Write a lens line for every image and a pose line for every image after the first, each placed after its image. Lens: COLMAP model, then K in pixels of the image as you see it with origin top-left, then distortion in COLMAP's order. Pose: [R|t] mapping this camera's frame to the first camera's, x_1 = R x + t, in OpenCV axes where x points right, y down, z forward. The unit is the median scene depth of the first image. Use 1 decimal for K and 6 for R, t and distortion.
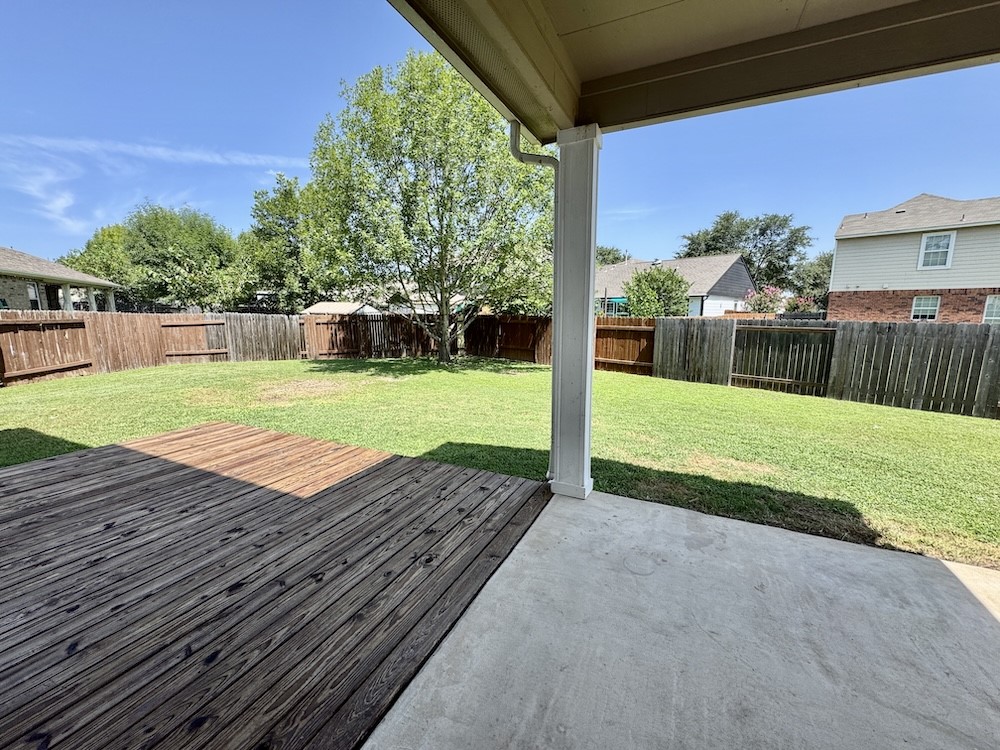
lens RADIAL K [[399.4, 0, 500.0], [0, 399.4, 375.0], [0, 0, 1]] dist [-0.003089, 0.000356]
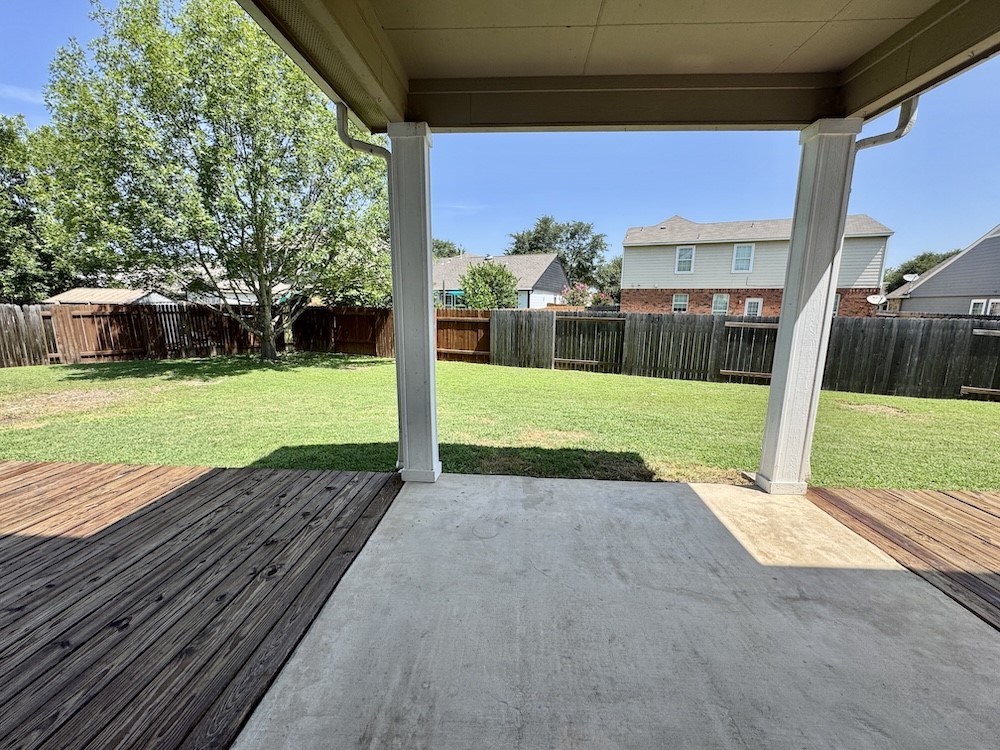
lens RADIAL K [[399.4, 0, 500.0], [0, 399.4, 375.0], [0, 0, 1]] dist [-0.003089, 0.000356]
pose [[0.924373, -0.058808, 0.376930, -0.004886], [0.051247, 0.998233, 0.030066, 0.003222], [-0.378032, -0.008475, 0.925754, -0.020933]]
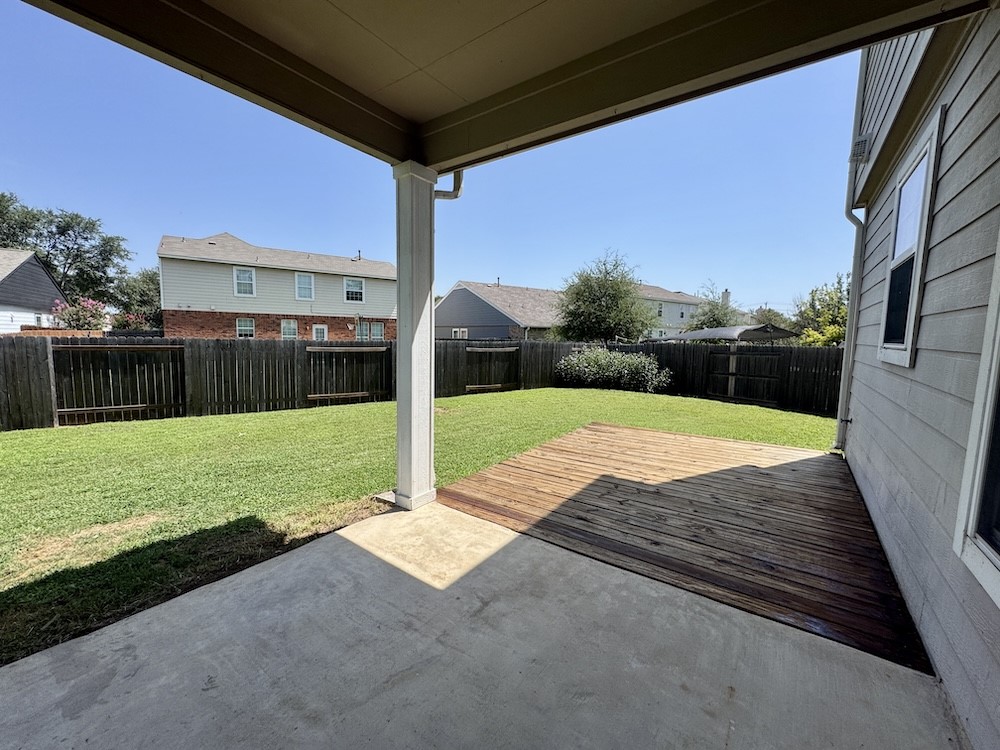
lens RADIAL K [[399.4, 0, 500.0], [0, 399.4, 375.0], [0, 0, 1]] dist [-0.003089, 0.000356]
pose [[0.184078, -0.093269, 0.978477, 0.026939], [0.138532, 0.988013, 0.068117, -0.007452], [-0.973100, 0.123011, 0.194792, 0.092501]]
